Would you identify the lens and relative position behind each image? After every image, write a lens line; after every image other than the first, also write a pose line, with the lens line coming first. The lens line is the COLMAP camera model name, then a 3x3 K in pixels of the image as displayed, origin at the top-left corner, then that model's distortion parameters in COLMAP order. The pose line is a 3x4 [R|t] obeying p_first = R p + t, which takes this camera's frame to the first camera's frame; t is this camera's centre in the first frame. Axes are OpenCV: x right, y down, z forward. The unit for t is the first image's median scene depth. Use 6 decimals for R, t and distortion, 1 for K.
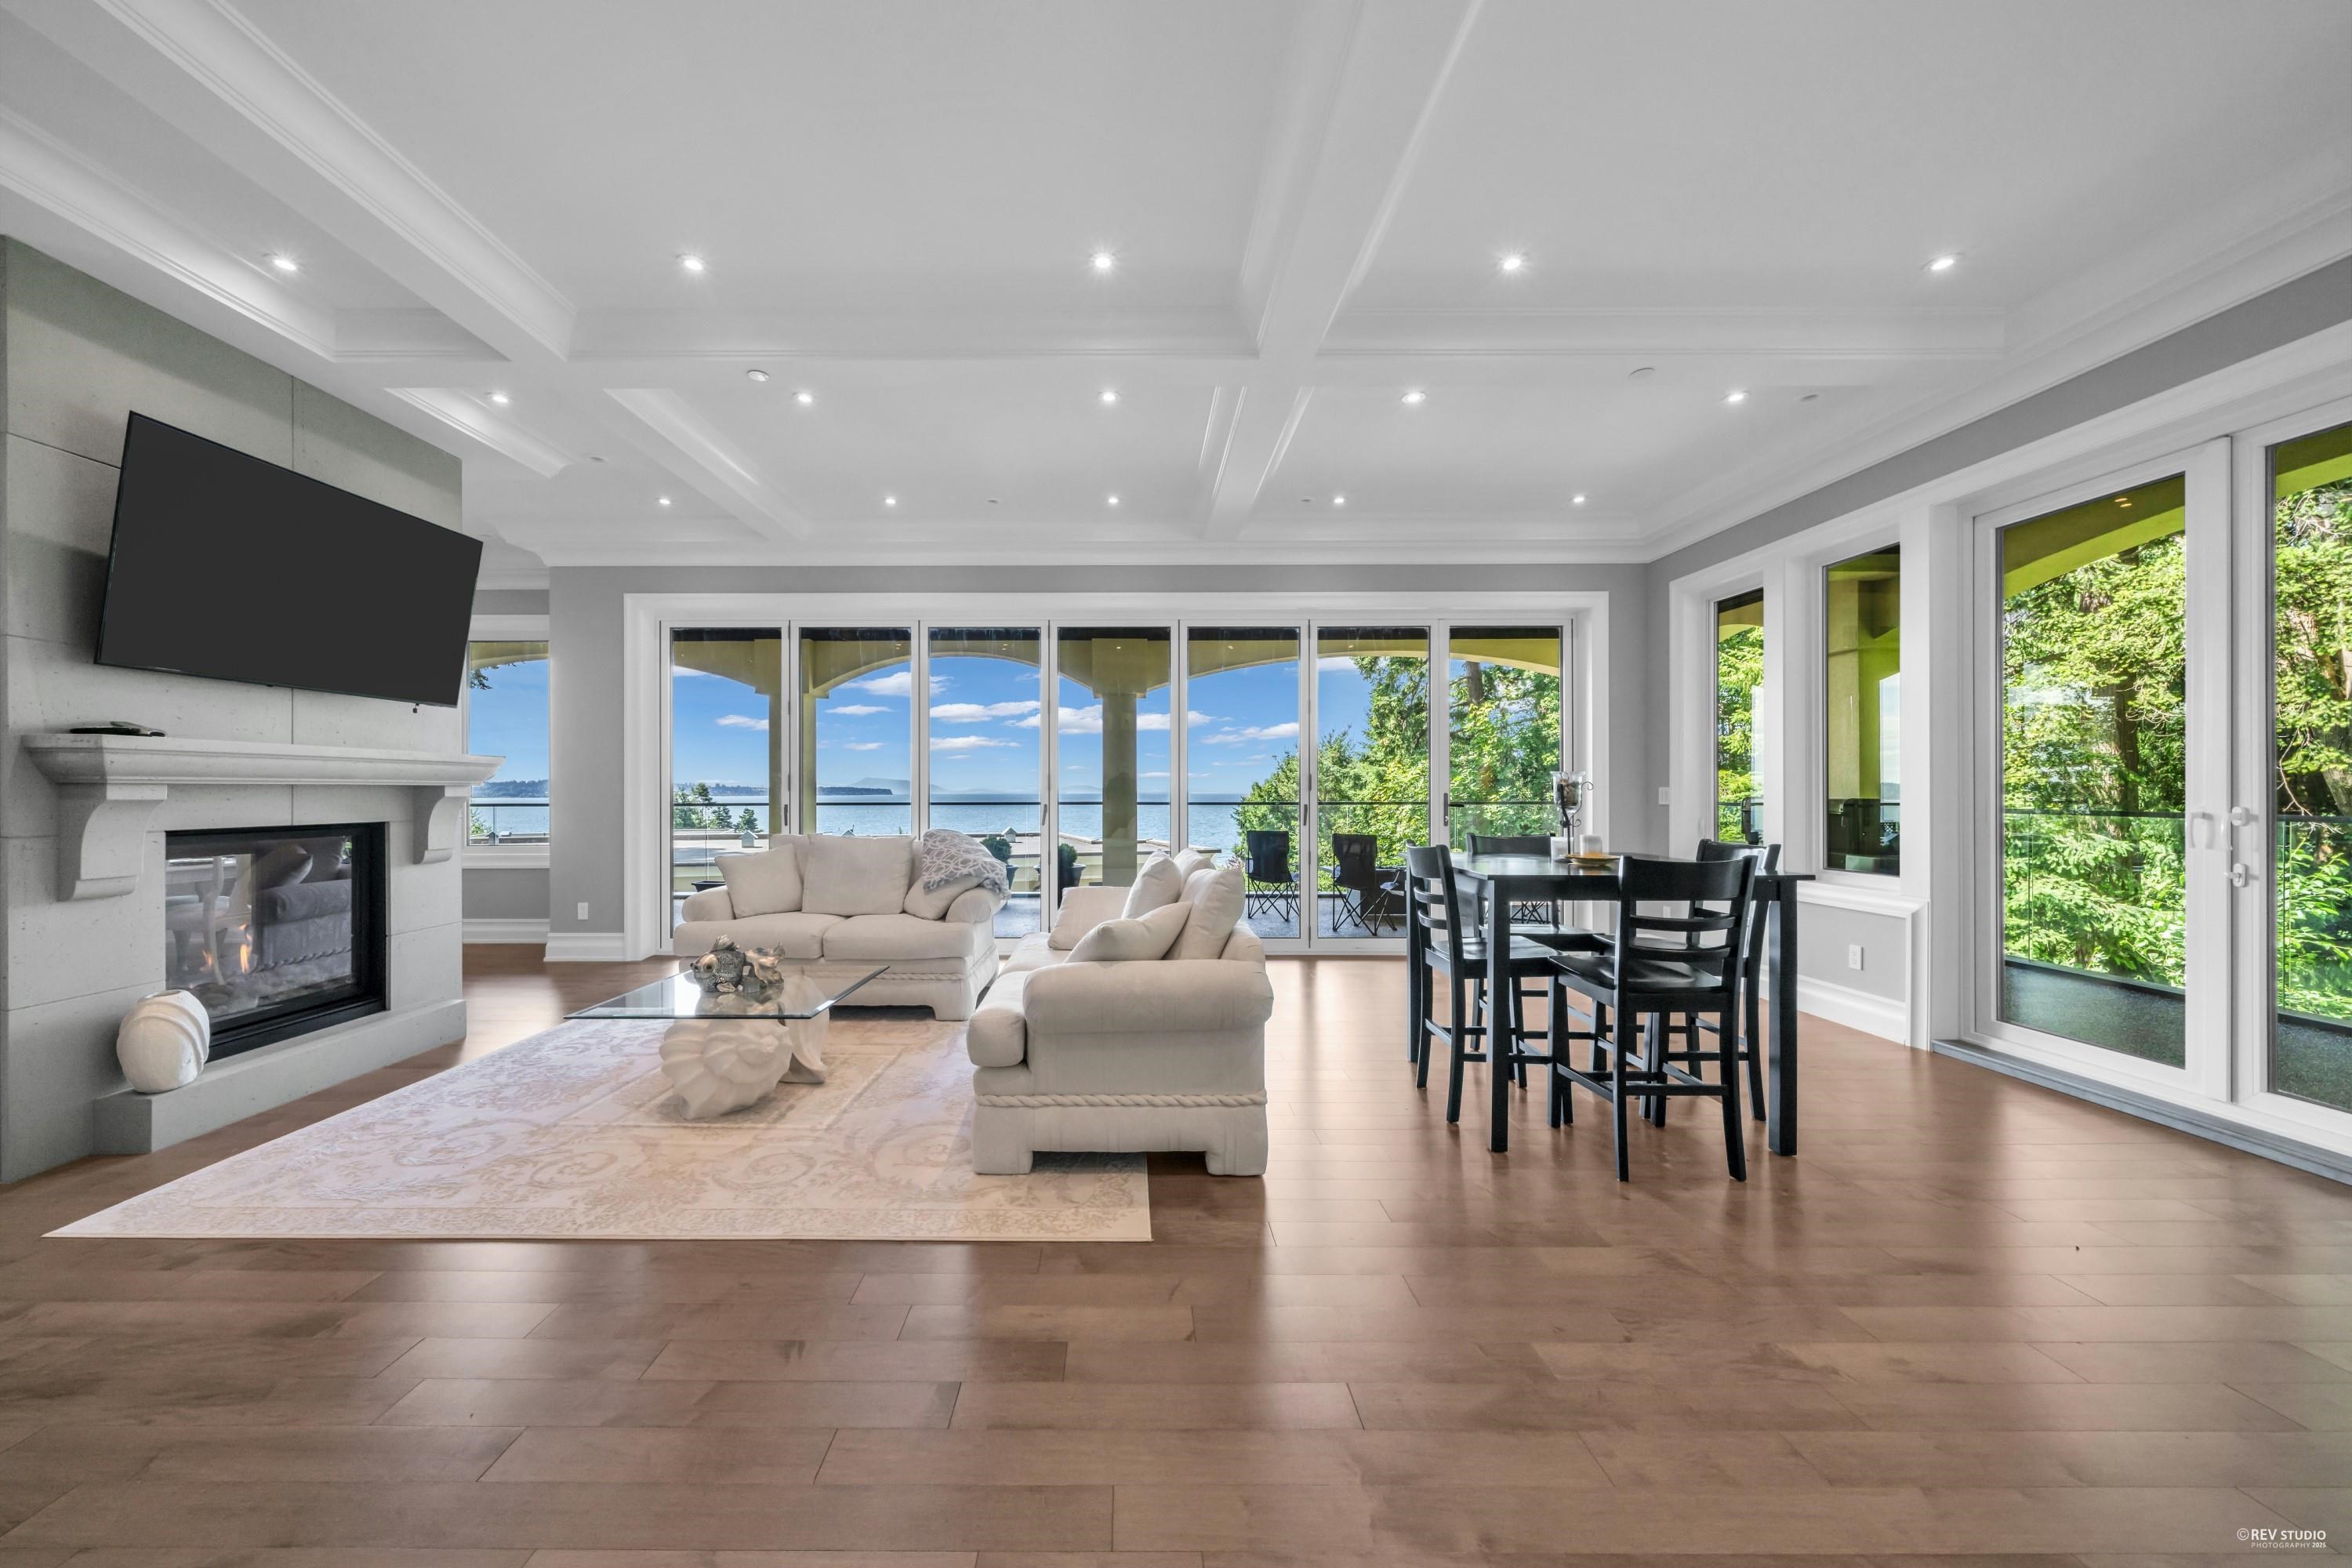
lens RADIAL K [[866.3, 0, 1149.4], [0, 866.3, 791.3], [0, 0, 1]] dist [-0.002507, -0.000225]
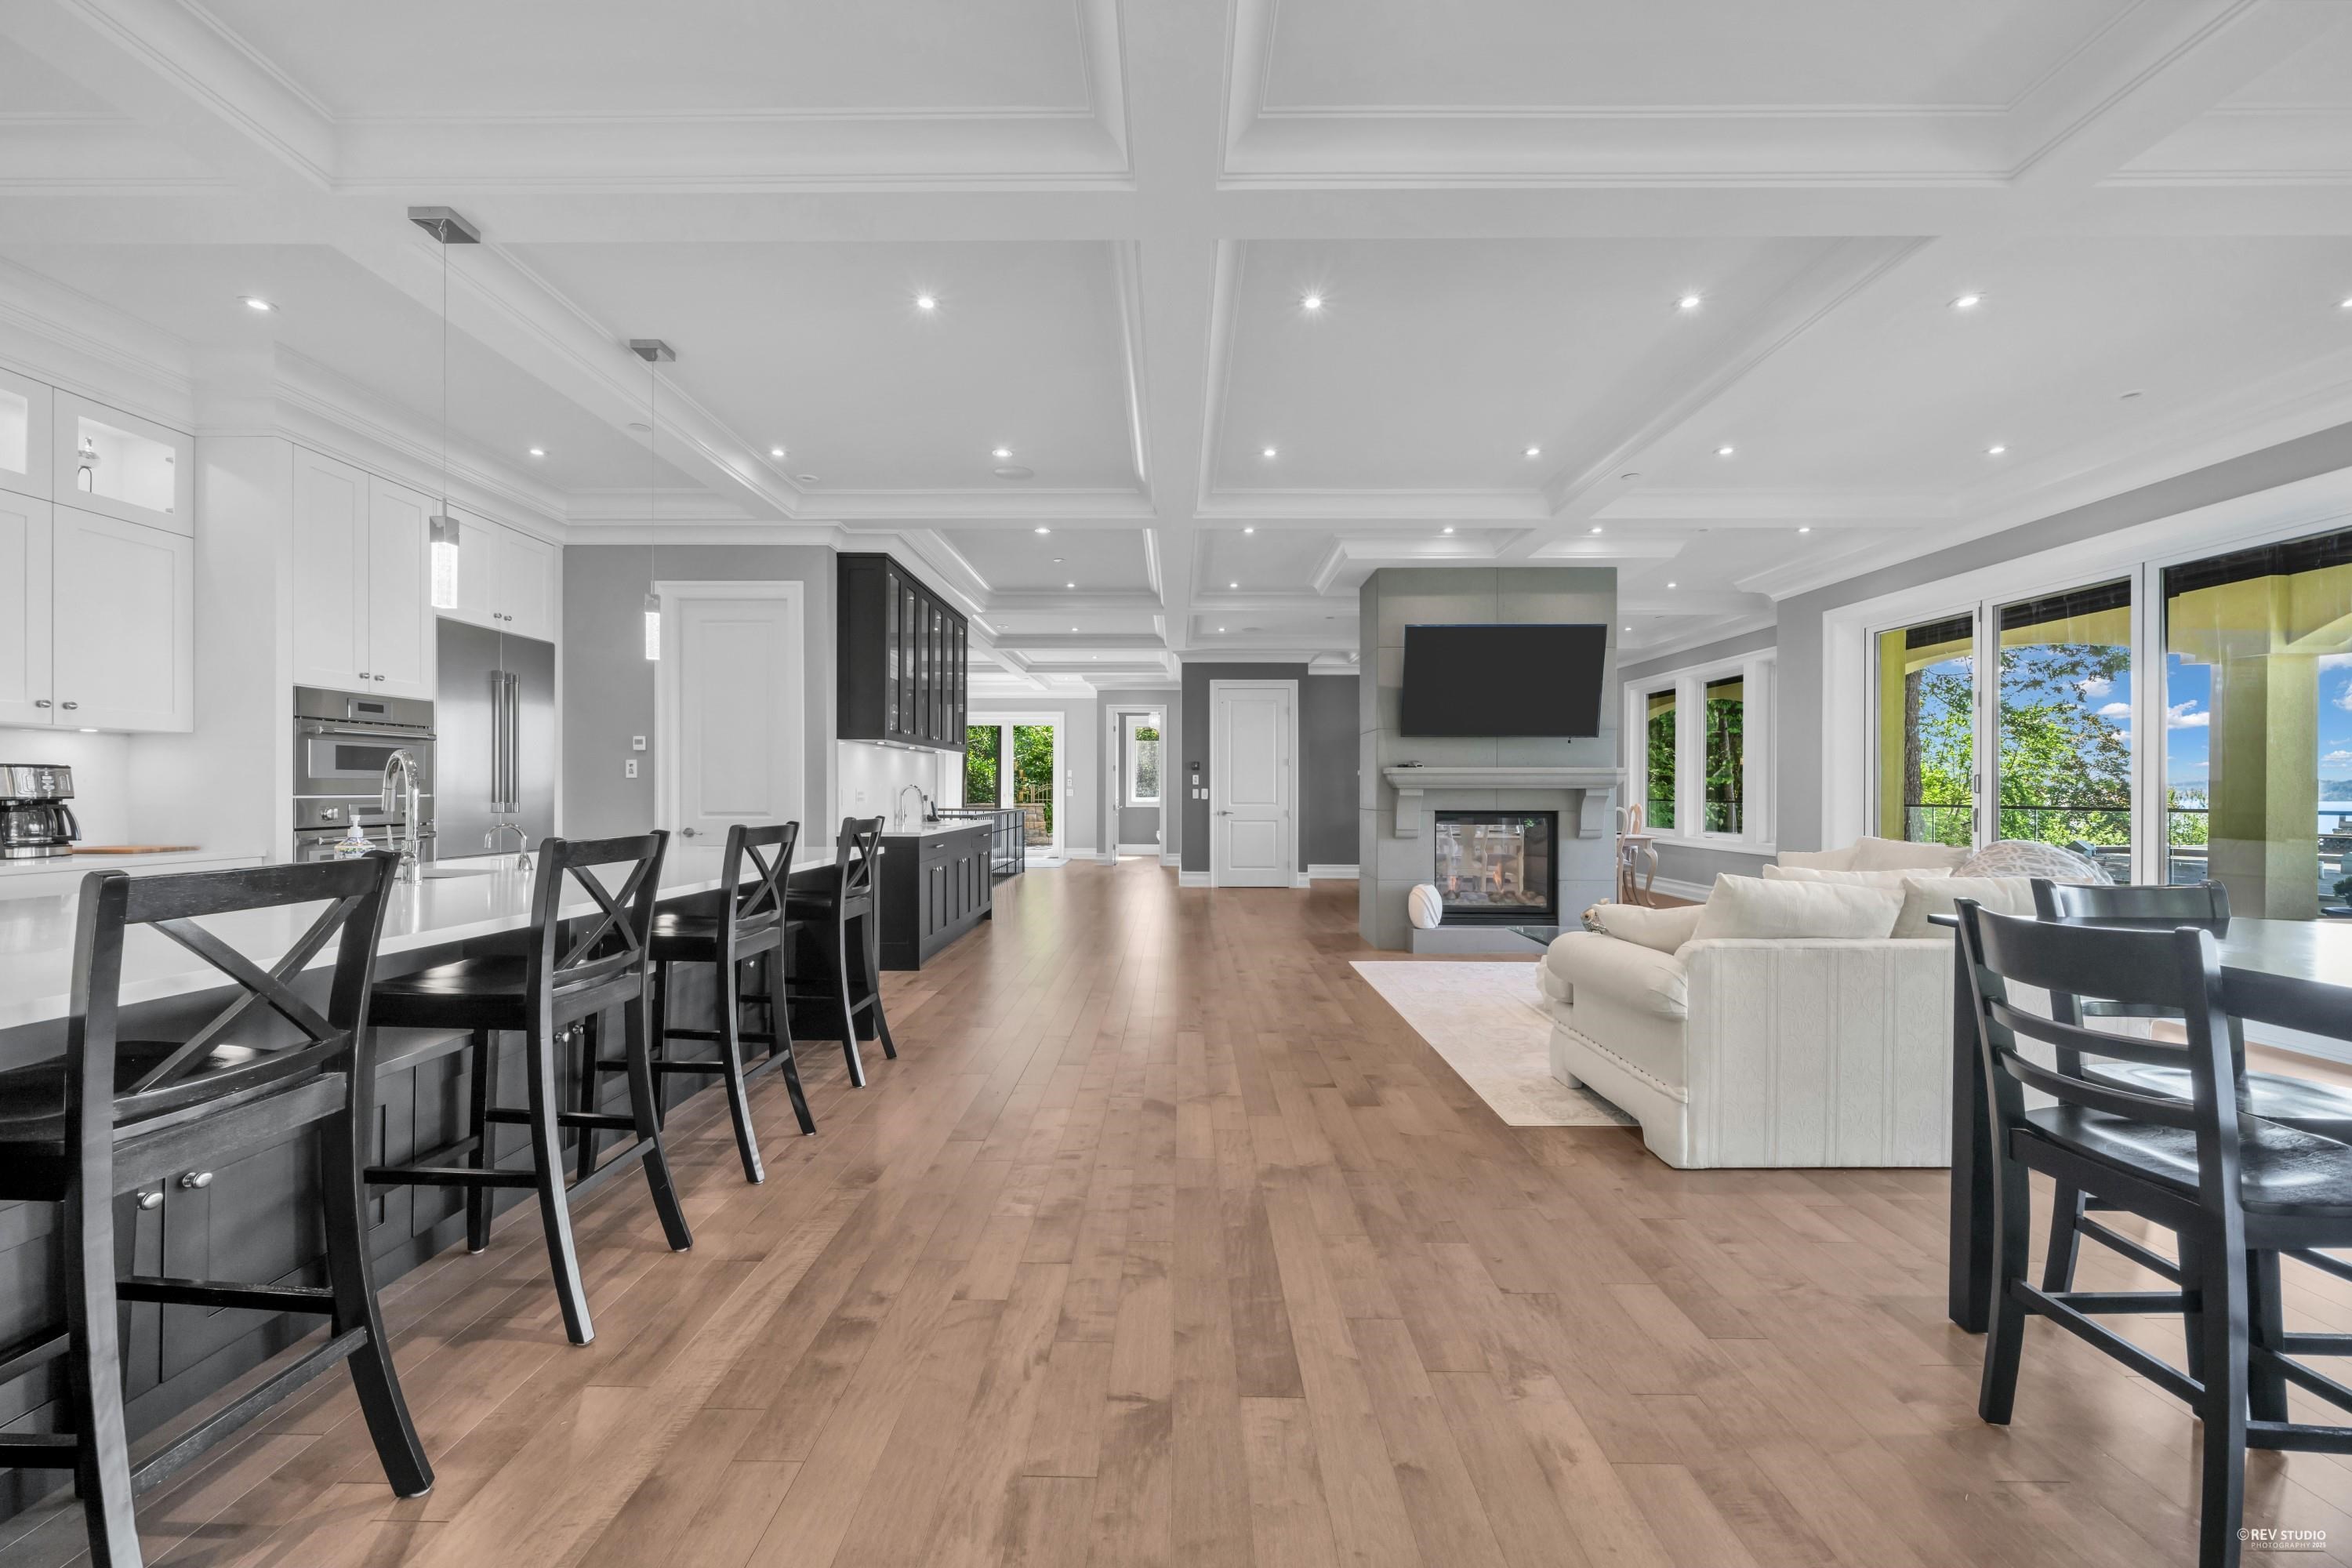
lens RADIAL K [[893.6, 0, 1168.1], [0, 893.6, 796.4], [0, 0, 1]] dist [0.000455, 0.000238]
pose [[-0.009690, 0.007745, -0.999923, 0.833256], [-0.003510, 0.999964, 0.007779, -0.003347], [0.999947, 0.003586, -0.009662, 0.282494]]
